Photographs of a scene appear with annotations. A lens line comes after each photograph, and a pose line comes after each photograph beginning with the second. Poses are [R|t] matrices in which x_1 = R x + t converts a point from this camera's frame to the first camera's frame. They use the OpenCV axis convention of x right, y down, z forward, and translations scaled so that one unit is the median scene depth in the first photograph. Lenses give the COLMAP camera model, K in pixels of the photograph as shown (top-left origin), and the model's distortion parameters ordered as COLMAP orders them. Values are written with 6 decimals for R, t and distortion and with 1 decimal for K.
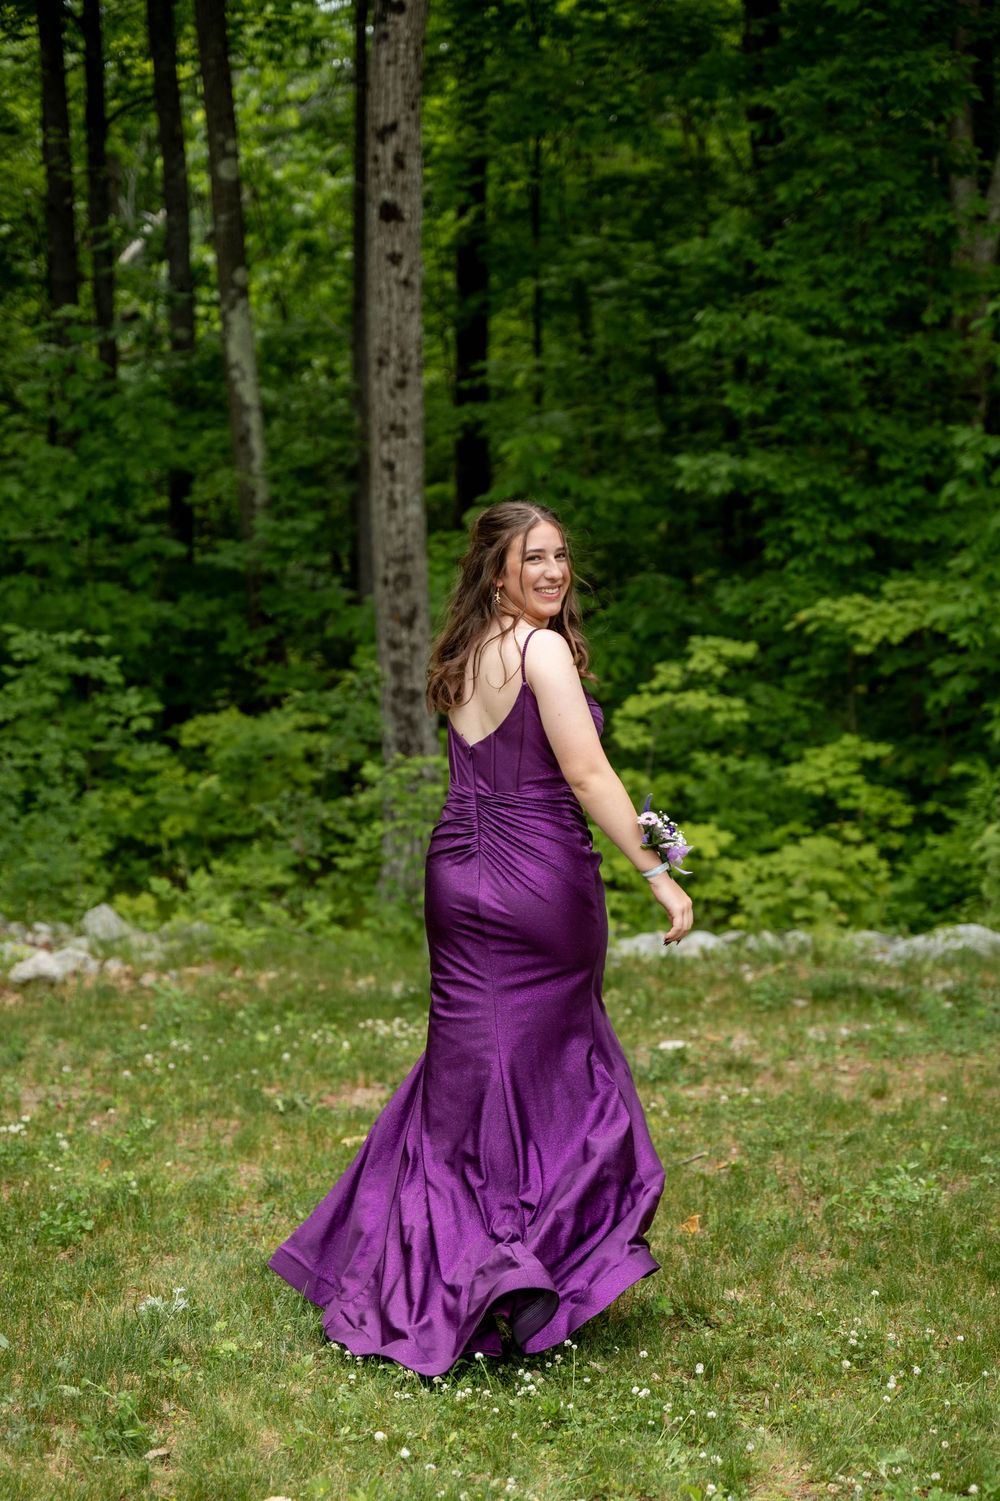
lens RADIAL K [[2984.3, 0, 451.5], [0, 2984.3, 841.8], [0, 0, 1]] dist [0.014042, 0.175582]
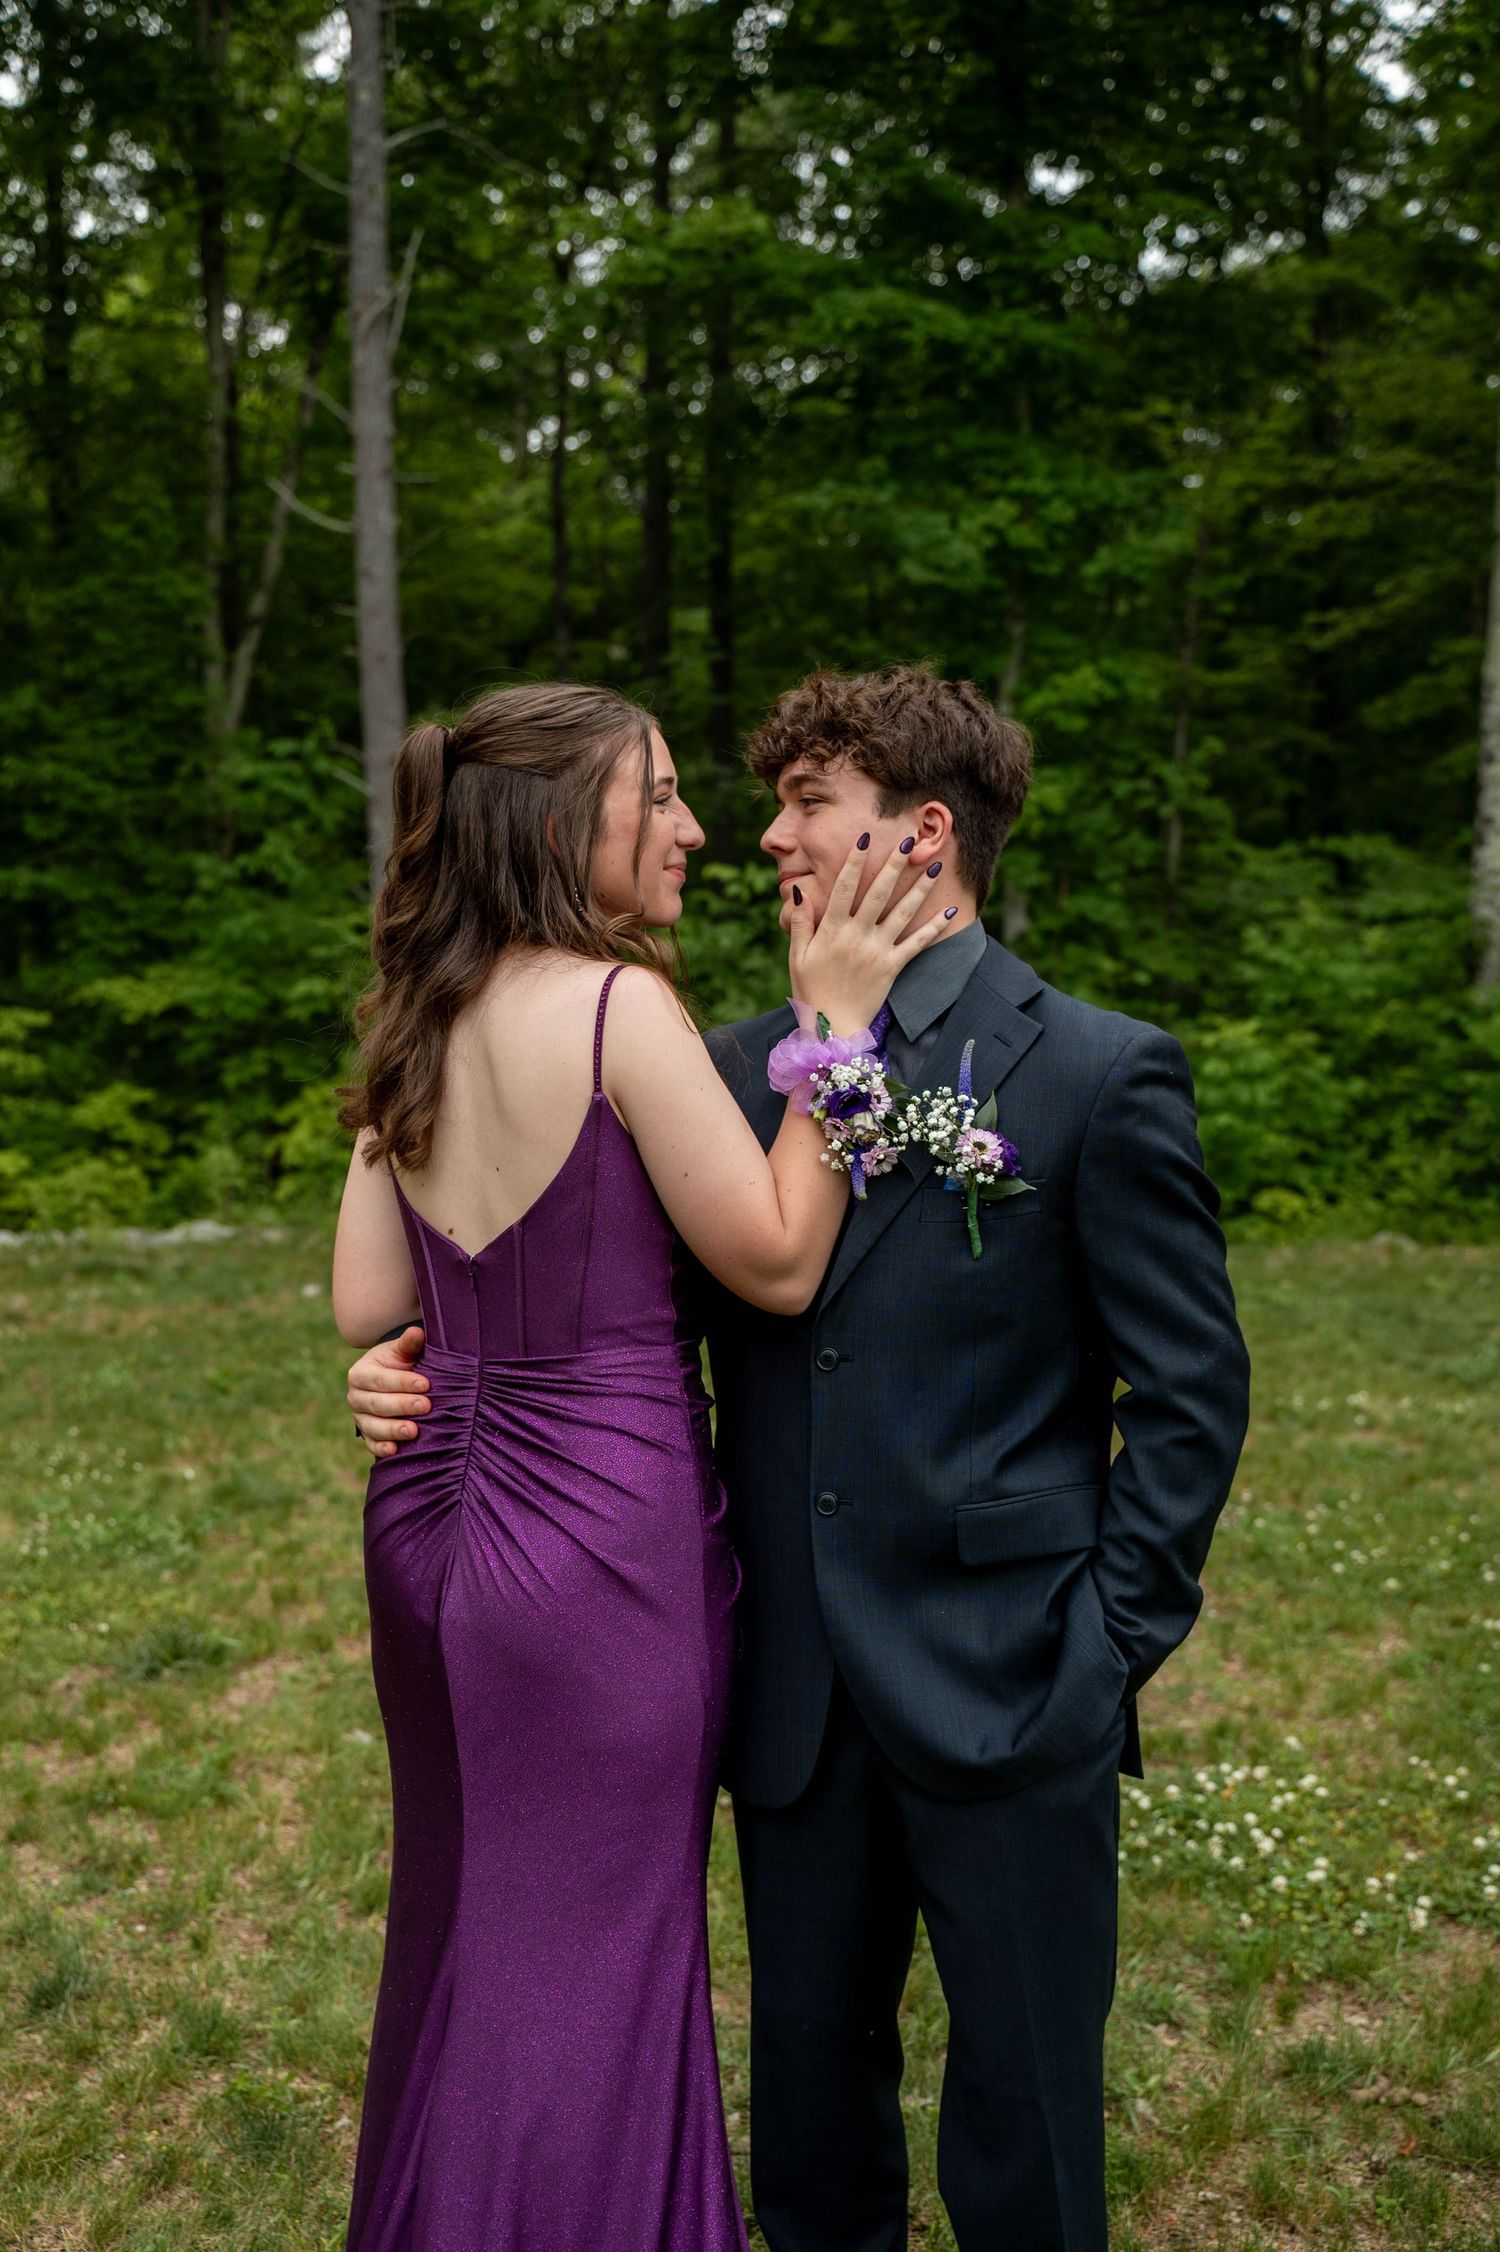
lens RADIAL K [[2399.5, 0, 749.4], [0, 2399.5, 1177.9], [0, 0, 1]] dist [-0.034382, -0.002972]
pose [[0.931292, -0.011389, 0.364096, 0.005225], [0.010767, 0.999935, 0.003737, 0.004806], [-0.364115, 0.000440, 0.931354, -0.091586]]
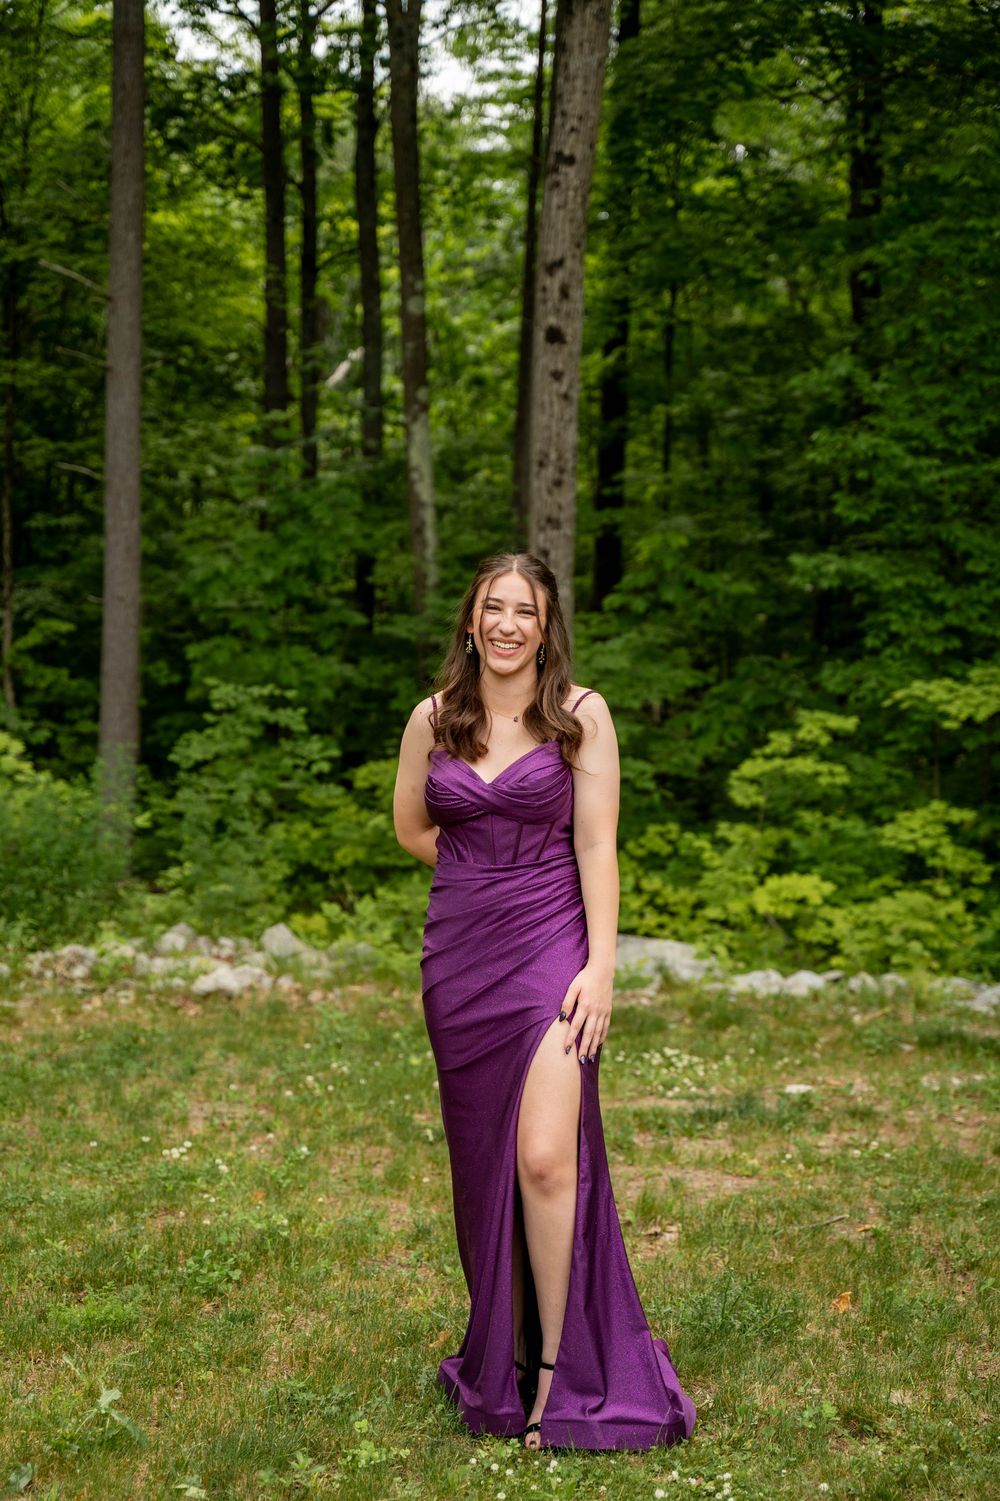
lens RADIAL K [[2411.2, 0, 500.0], [0, 2411.2, 750.5], [0, 0, 1]] dist [0.020102, 0.016073]
pose [[0.998727, 0.039194, -0.031768, -0.005511], [-0.040692, 0.998020, -0.047966, -0.004052], [0.029825, 0.049197, 0.998344, 0.071027]]
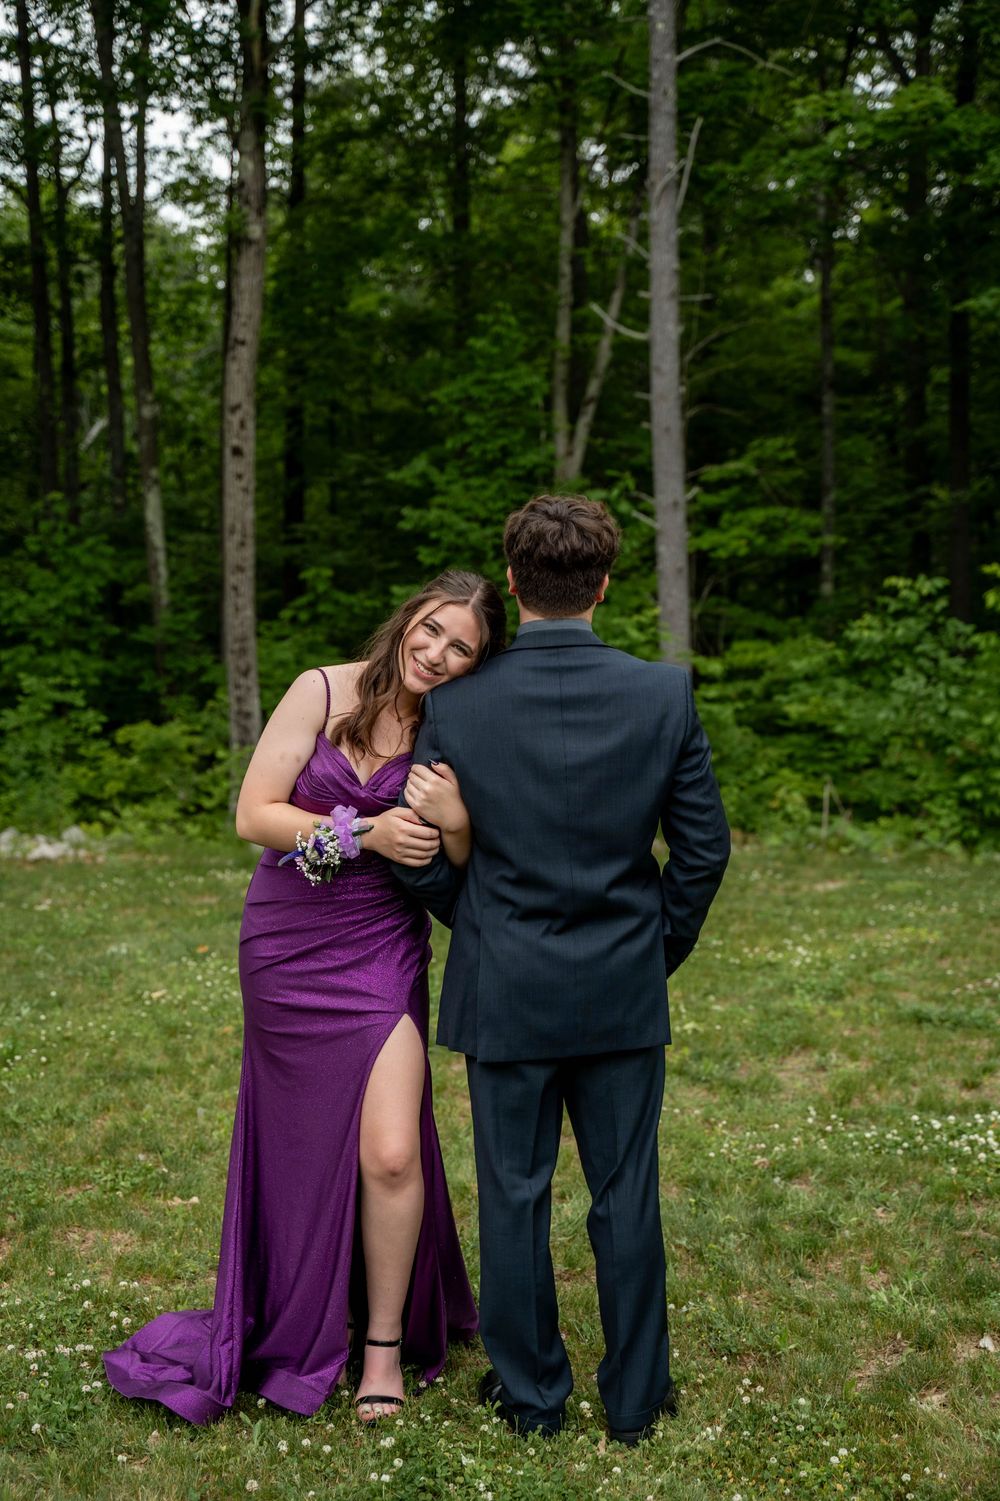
lens RADIAL K [[1970.8, 0, 500.0], [0, 1970.8, 750.5], [0, 0, 1]] dist [-0.034718, -0.064425]
pose [[0.994461, 0.008856, 0.104732, 0.015121], [-0.005162, 0.999357, -0.035484, 0.015033], [-0.104979, 0.034747, 0.993867, -0.211332]]
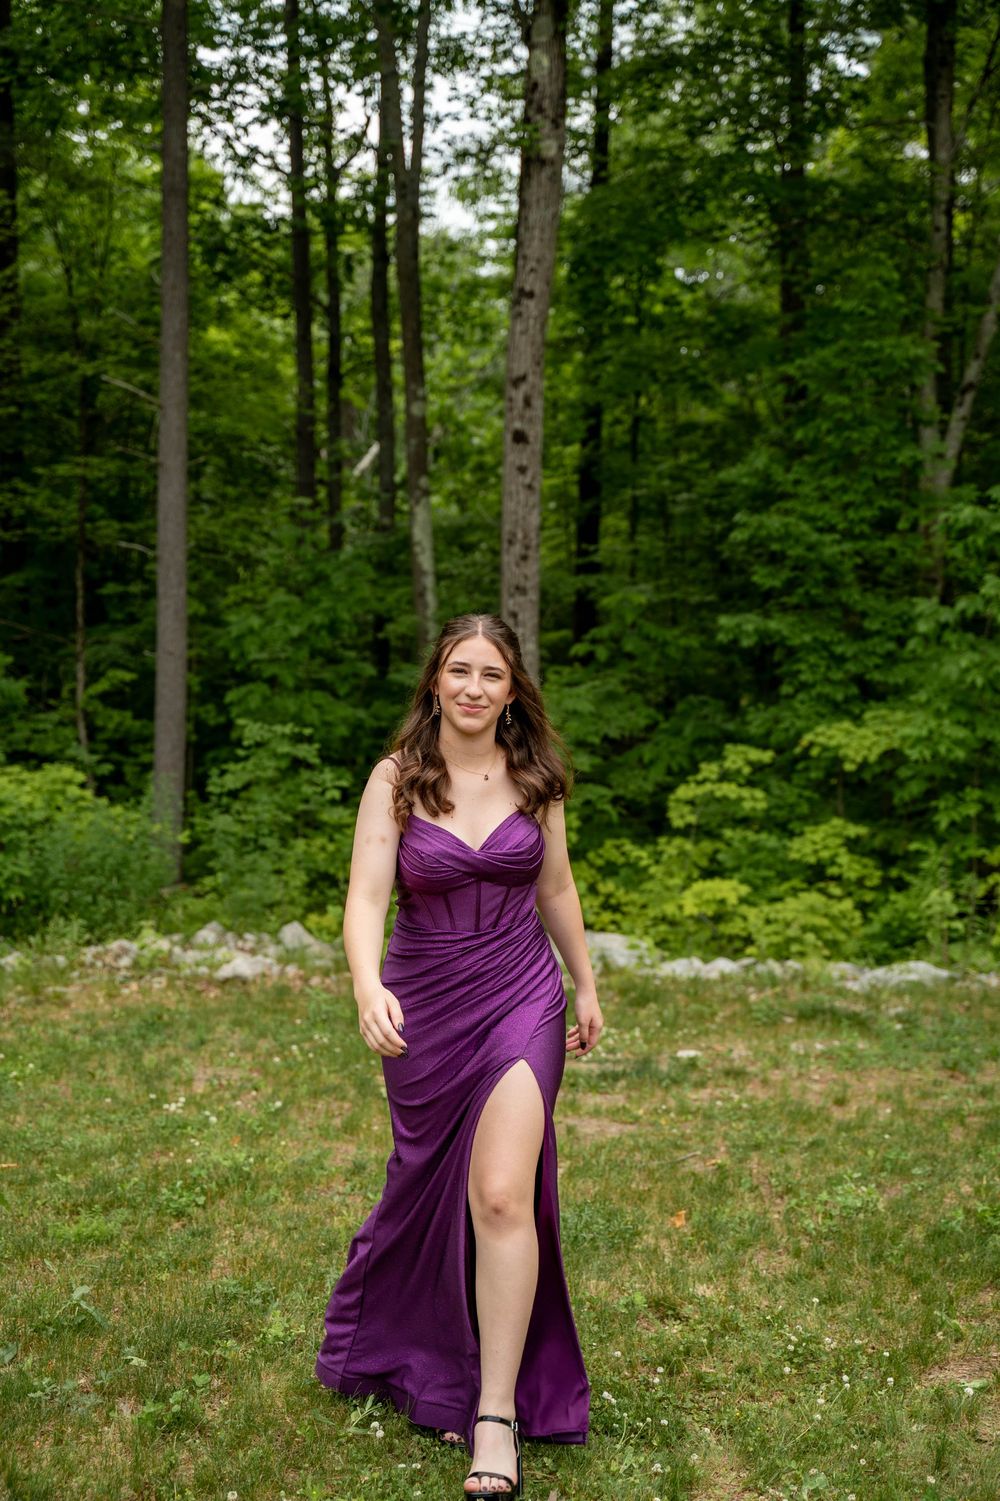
lens RADIAL K [[2029.2, 0, 516.0], [0, 2029.2, 751.8], [0, 0, 1]] dist [-0.016398, 0.056862]
pose [[0.998973, 0.033396, -0.030615, 0.011832], [-0.035156, 0.997646, -0.058876, -0.005631], [0.028576, 0.059892, 0.997796, 0.050743]]
